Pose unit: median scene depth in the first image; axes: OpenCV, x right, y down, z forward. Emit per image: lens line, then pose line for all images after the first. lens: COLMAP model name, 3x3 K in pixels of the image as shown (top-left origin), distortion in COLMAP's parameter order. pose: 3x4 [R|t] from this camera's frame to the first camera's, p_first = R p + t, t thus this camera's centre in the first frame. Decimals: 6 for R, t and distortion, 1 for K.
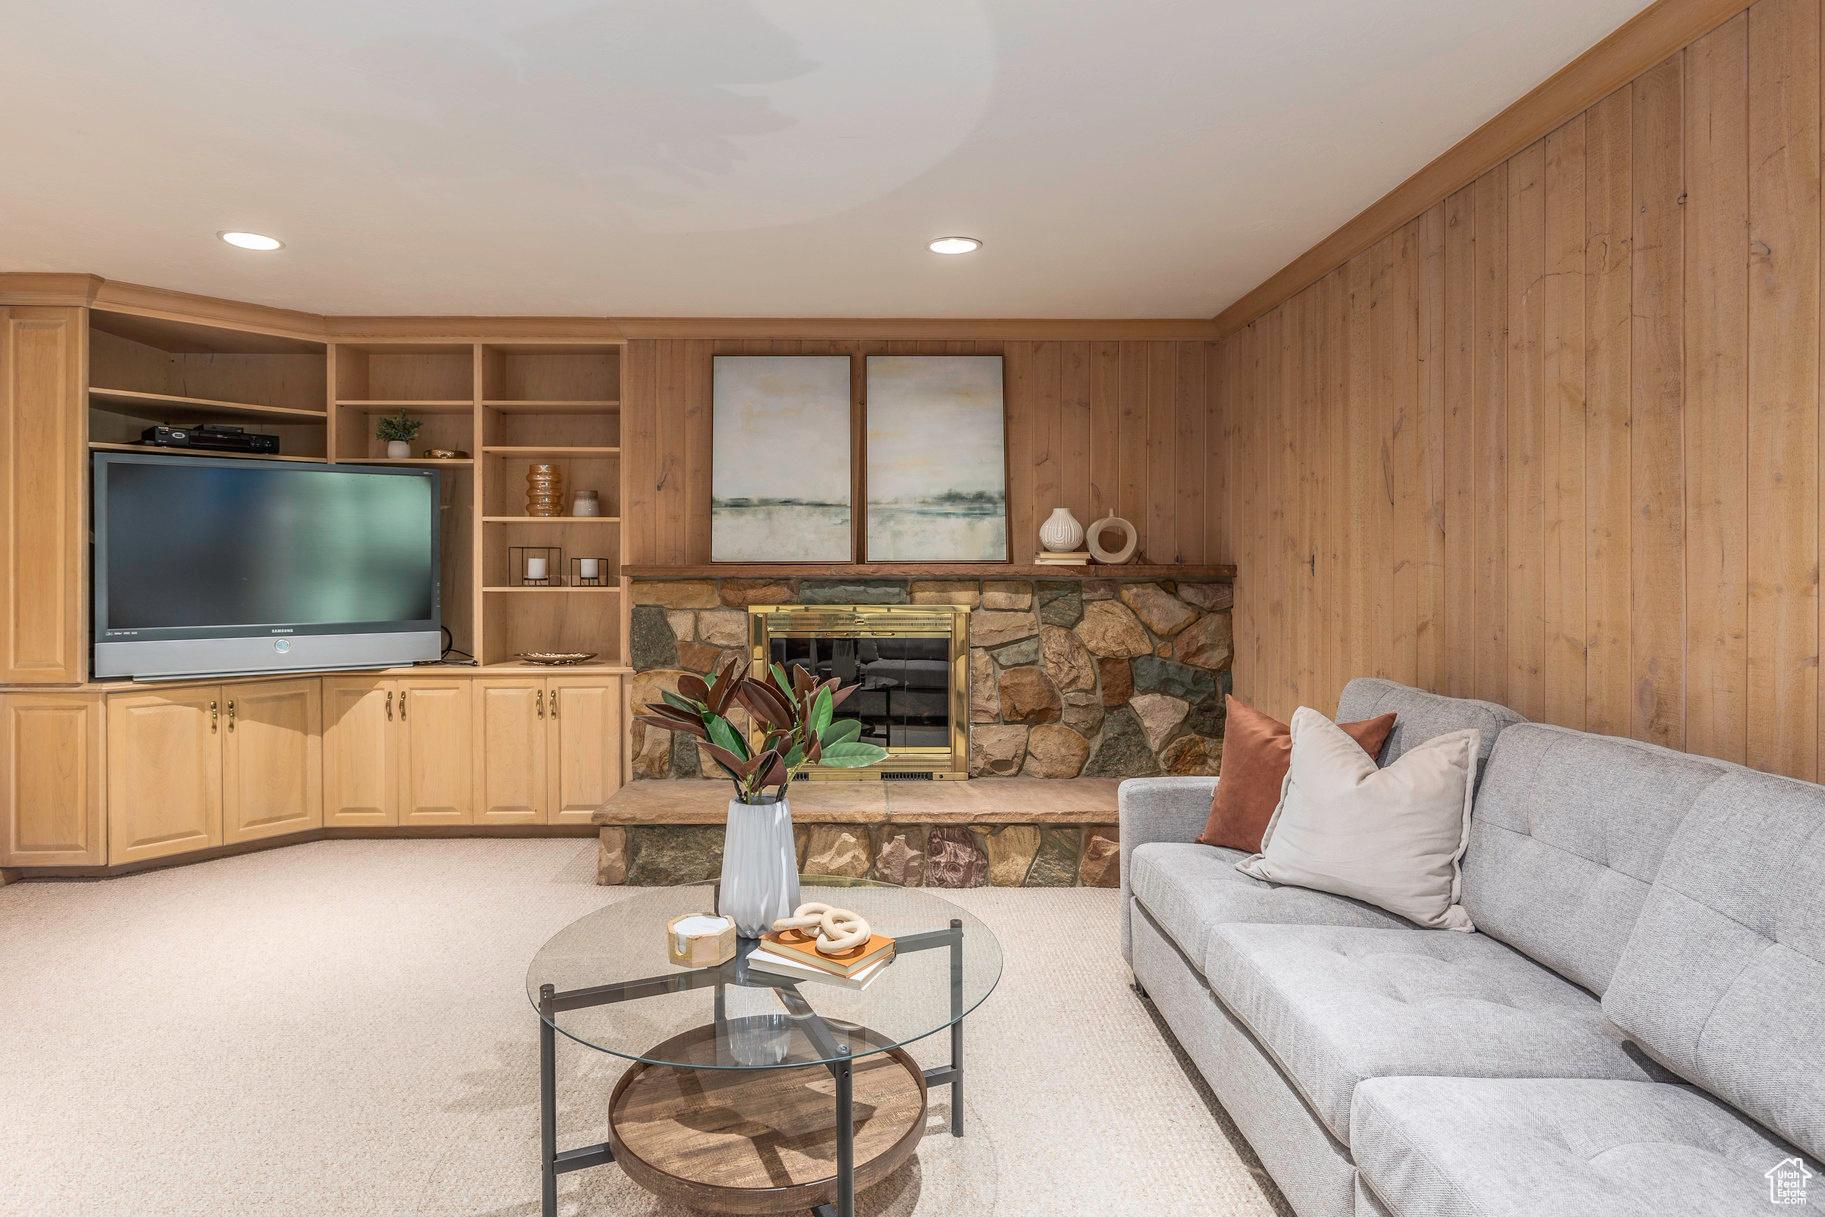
lens RADIAL K [[968.4, 0, 907.9], [0, 968.4, 566.4], [0, 0, 1]] dist [-0.001597, -0.000612]
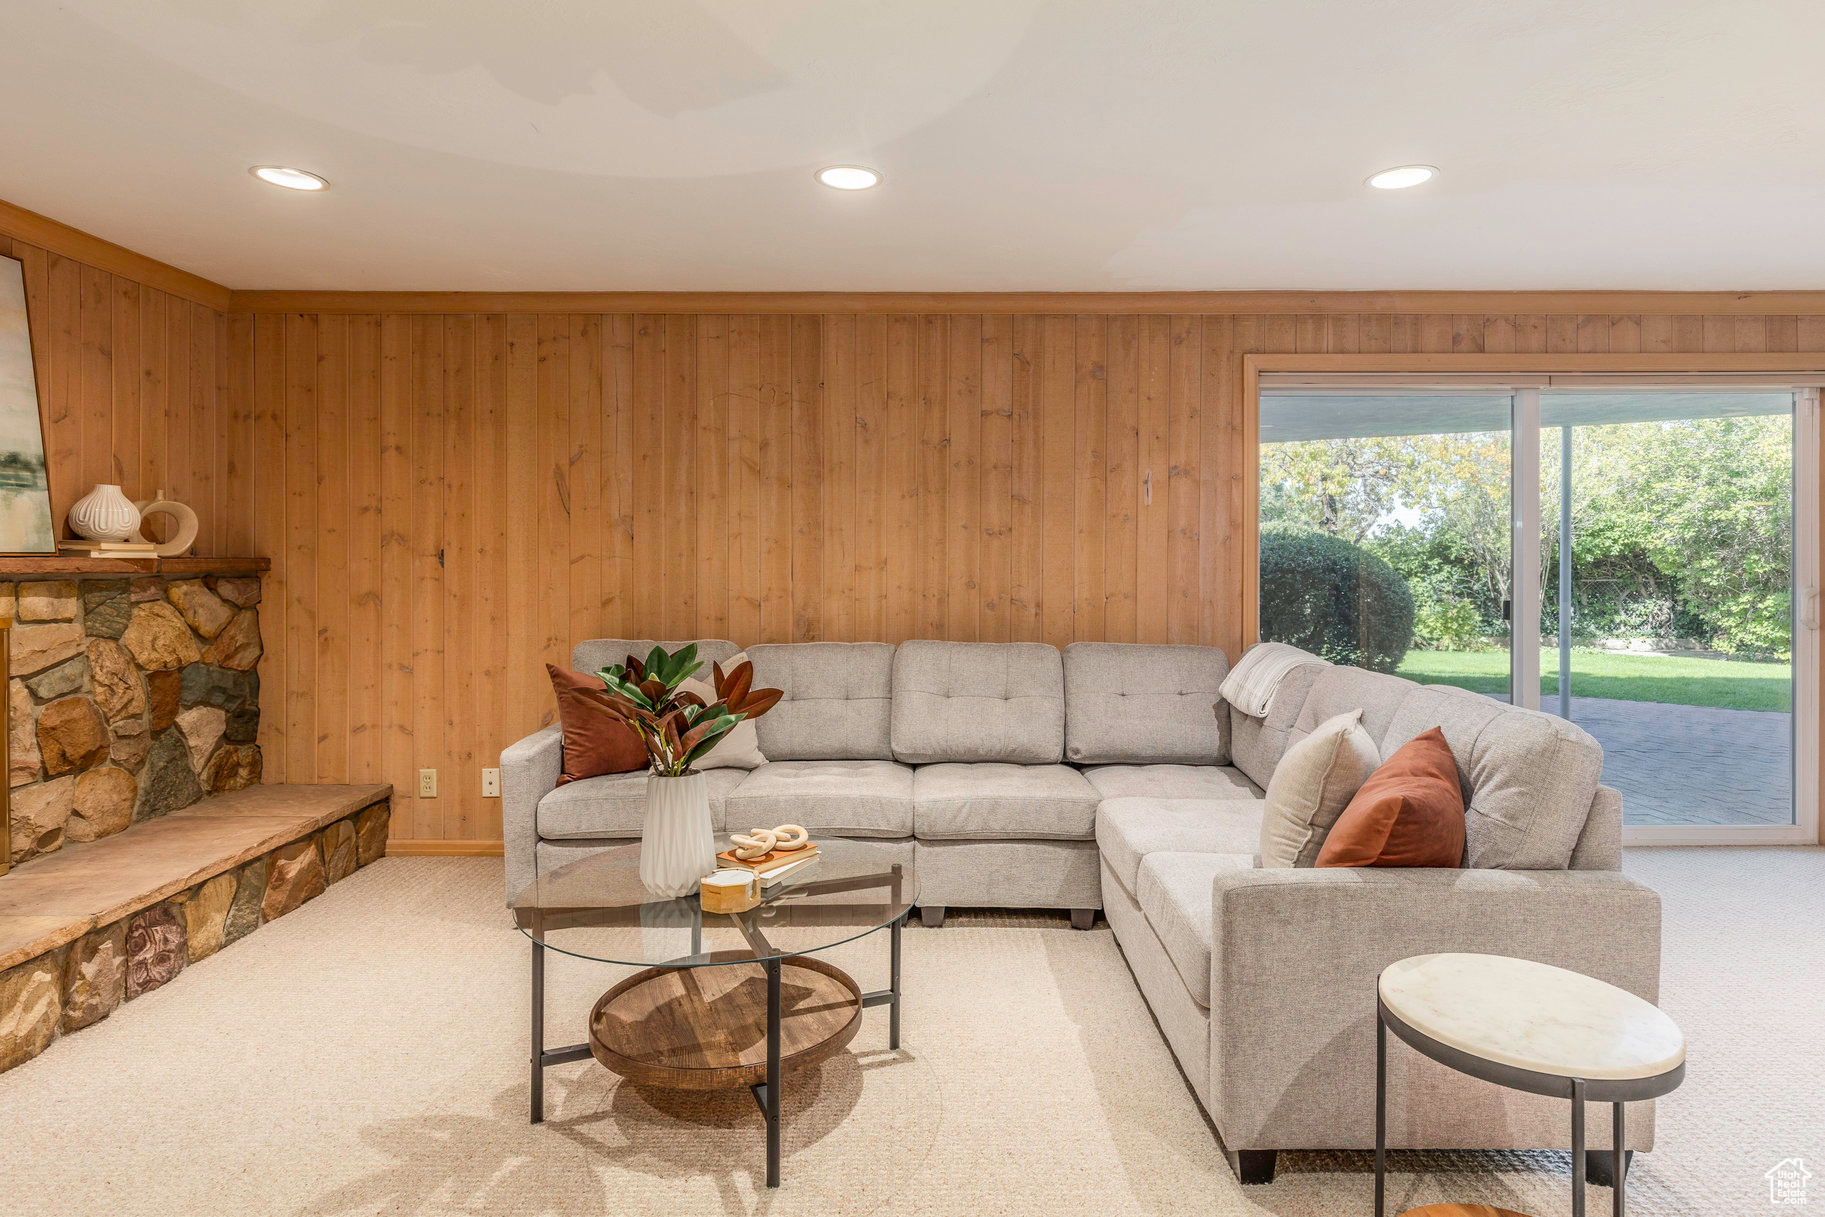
lens RADIAL K [[973.5, 0, 912.6], [0, 973.5, 557.0], [0, 0, 1]] dist [0.002607, 0.000724]
pose [[0.027712, -0.000823, 0.999616, -0.693940], [0.001394, 0.999999, 0.000784, -0.002557], [-0.999615, 0.001372, 0.027713, 0.389018]]
